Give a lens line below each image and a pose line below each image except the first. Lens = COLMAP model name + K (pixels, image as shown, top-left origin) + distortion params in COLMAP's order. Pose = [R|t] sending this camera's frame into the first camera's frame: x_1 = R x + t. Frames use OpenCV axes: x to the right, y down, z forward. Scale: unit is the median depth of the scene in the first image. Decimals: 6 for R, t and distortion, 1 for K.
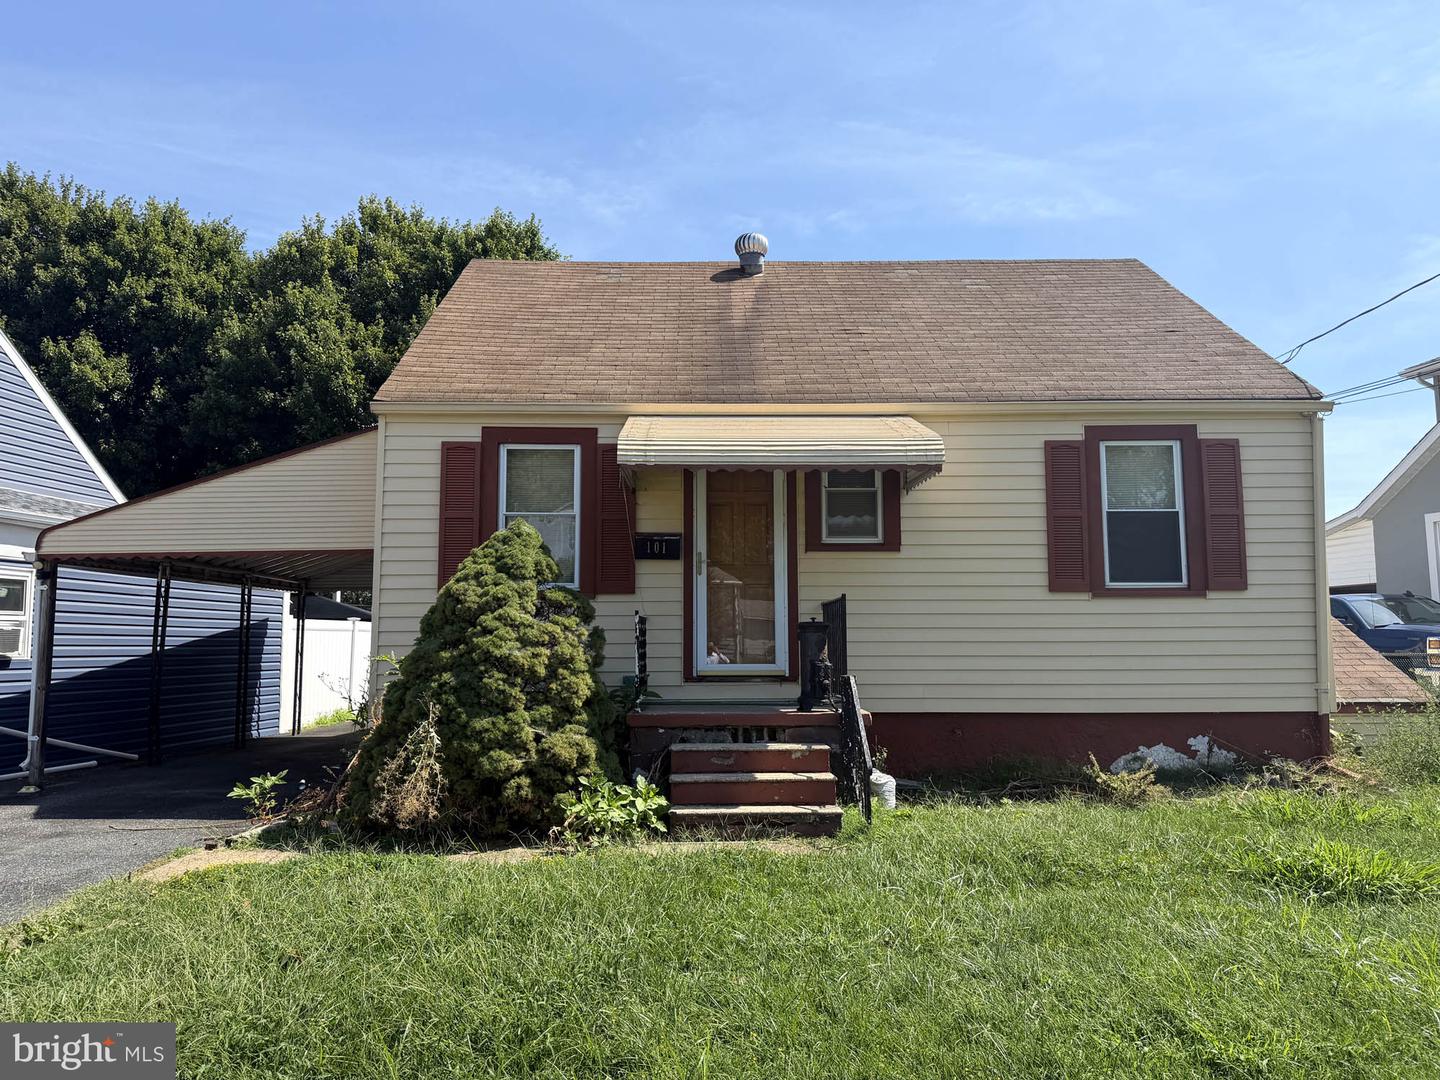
lens RADIAL K [[1047.8, 0, 720.0], [0, 1047.8, 540.0], [0, 0, 1]] dist [0.005103, -0.007145]
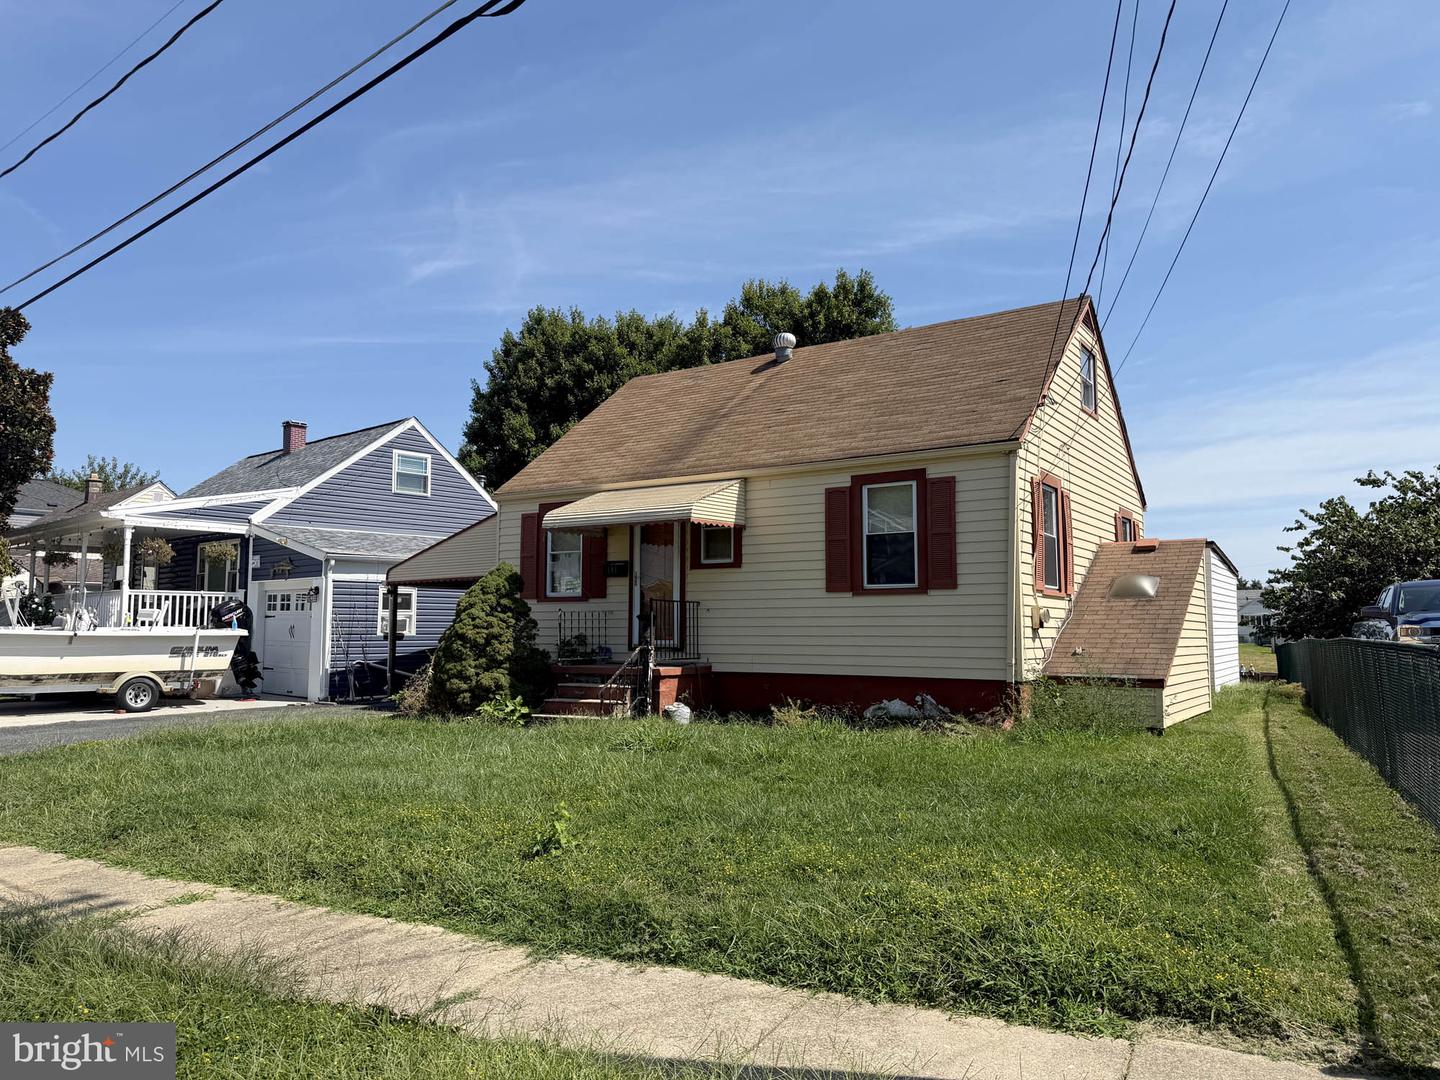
lens RADIAL K [[1047.8, 0, 720.0], [0, 1047.8, 540.0], [0, 0, 1]] dist [0.005103, -0.007145]
pose [[0.825409, -0.045268, -0.562718, 1.010653], [0.053216, 0.998580, -0.002273, -0.027771], [0.562022, -0.028070, 0.826646, -0.285919]]
